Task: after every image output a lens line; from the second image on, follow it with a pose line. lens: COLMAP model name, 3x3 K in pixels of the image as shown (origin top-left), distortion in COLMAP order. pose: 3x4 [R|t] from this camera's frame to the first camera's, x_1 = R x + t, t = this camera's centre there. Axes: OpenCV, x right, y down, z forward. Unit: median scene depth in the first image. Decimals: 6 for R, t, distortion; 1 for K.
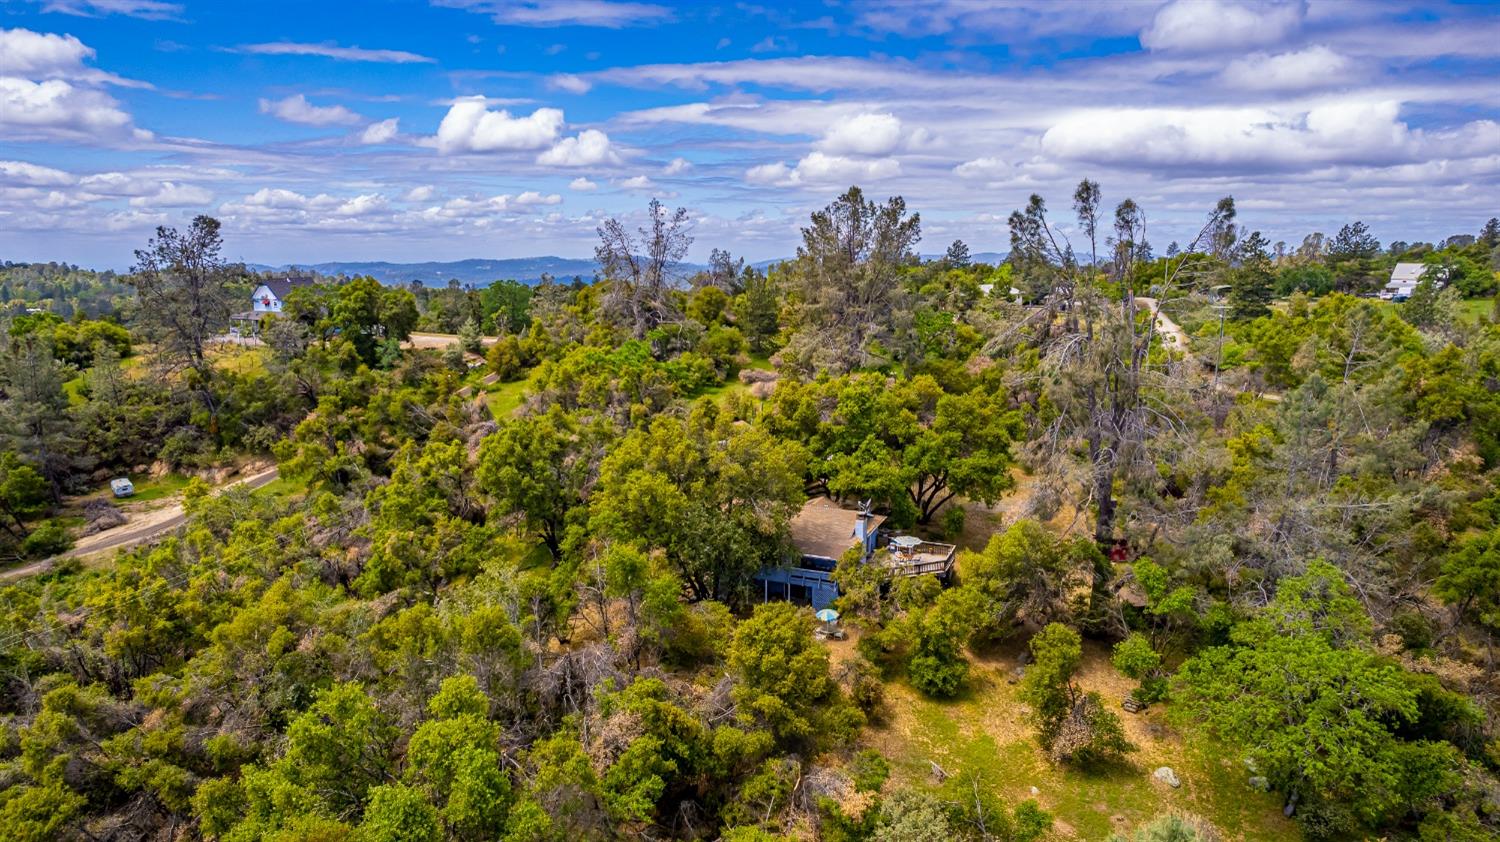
lens RADIAL K [[1026.4, 0, 750.0], [0, 1026.4, 421.0], [0, 0, 1]] dist [-0.101168, 0.133835]
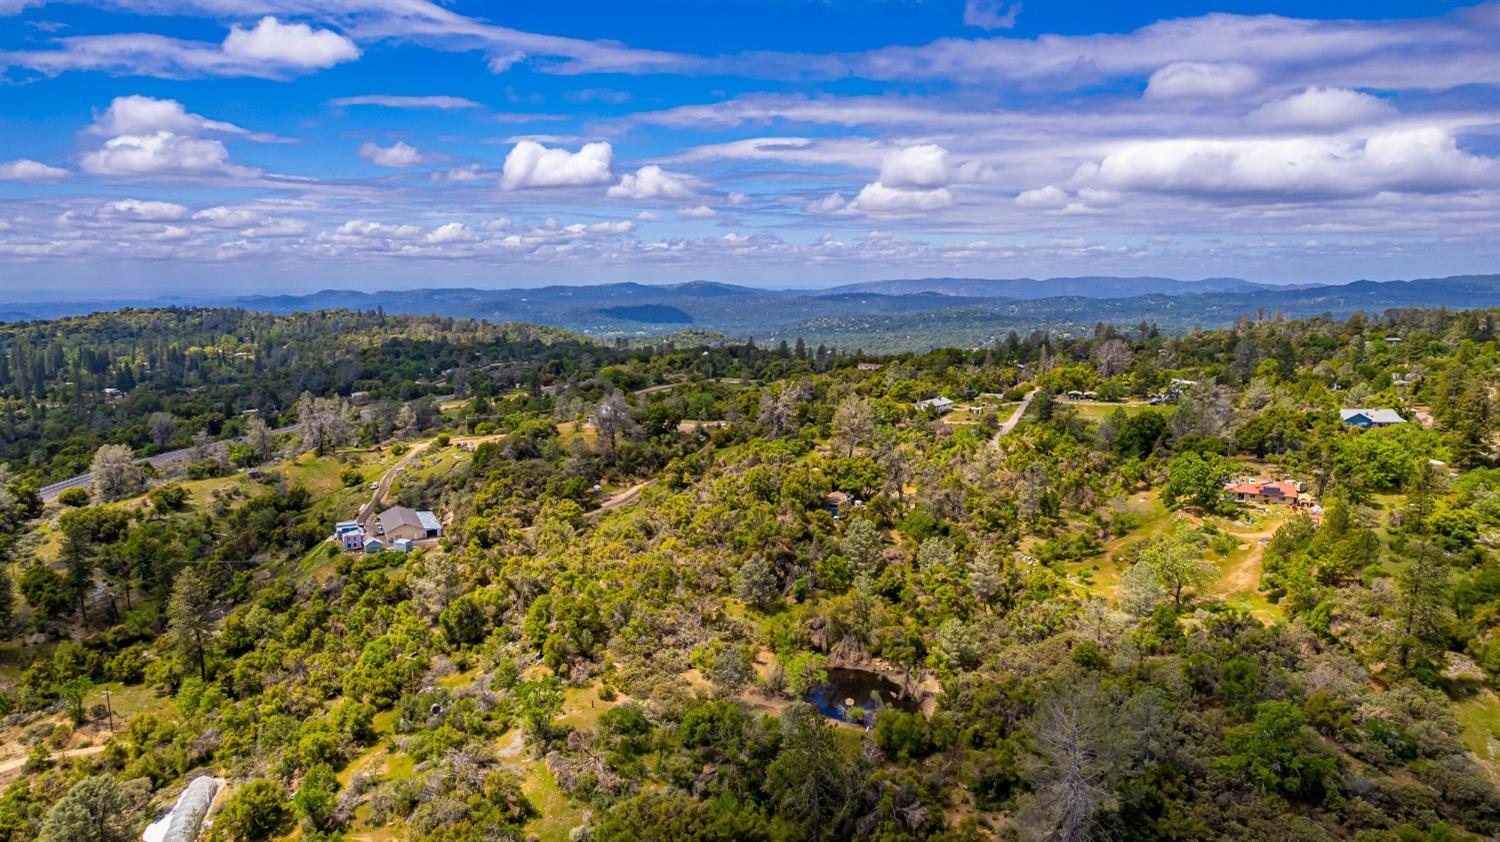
lens RADIAL K [[1026.4, 0, 750.0], [0, 1026.4, 421.0], [0, 0, 1]] dist [-0.101168, 0.133835]
pose [[0.998417, 0.009472, -0.055449, -0.044576], [-0.010452, 0.999794, -0.017420, -0.113020], [0.055272, 0.017972, 0.998310, -2.814725]]
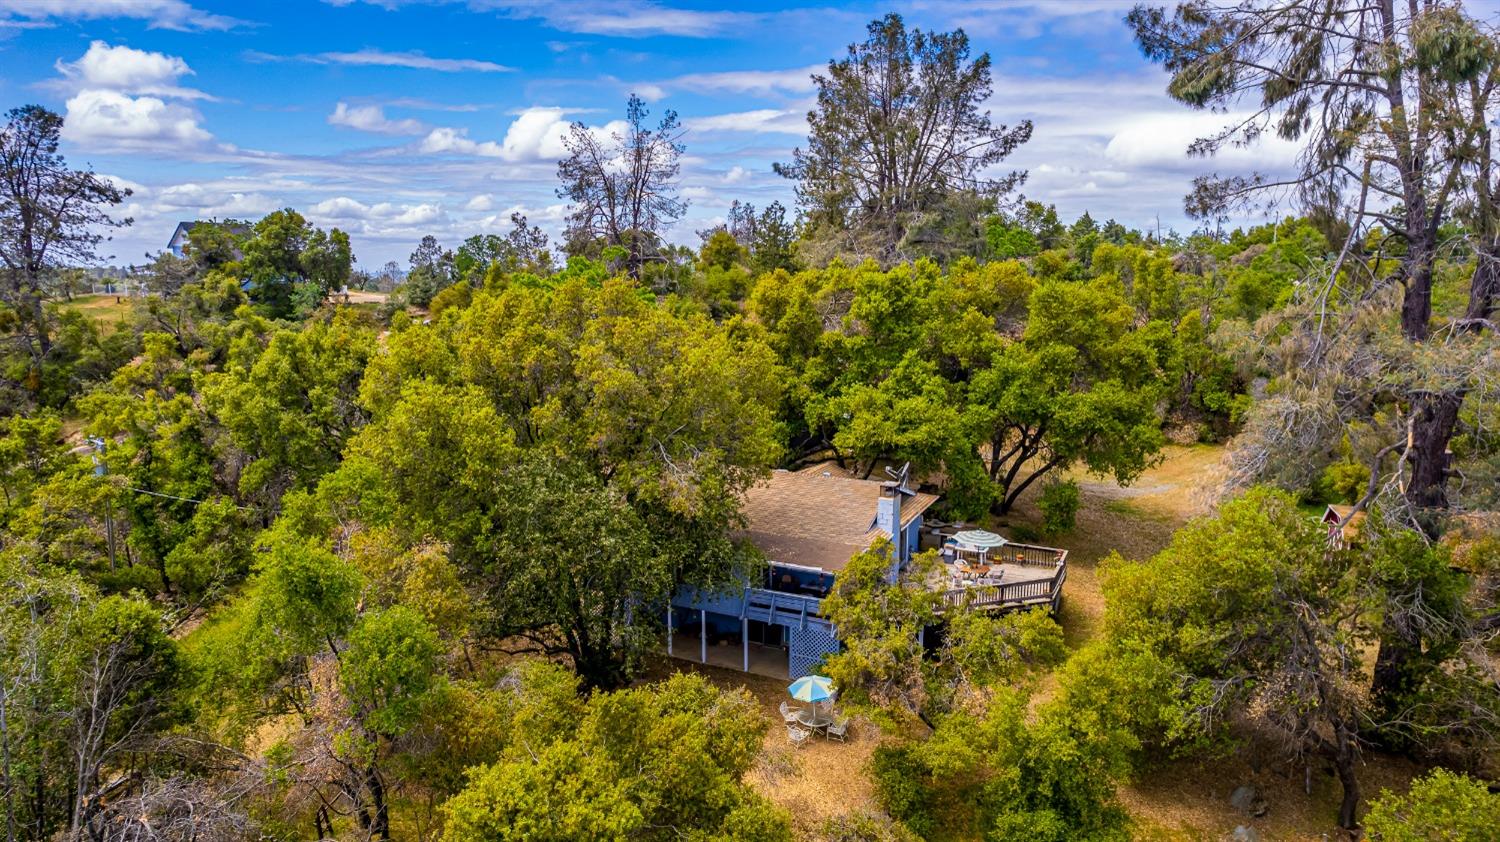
lens RADIAL K [[1026.4, 0, 750.0], [0, 1026.4, 421.0], [0, 0, 1]] dist [-0.101168, 0.133835]
pose [[0.998793, 0.010164, -0.048051, 0.058155], [-0.010655, 0.999893, -0.009974, 0.059441], [0.047945, 0.010474, 0.998795, 0.444562]]
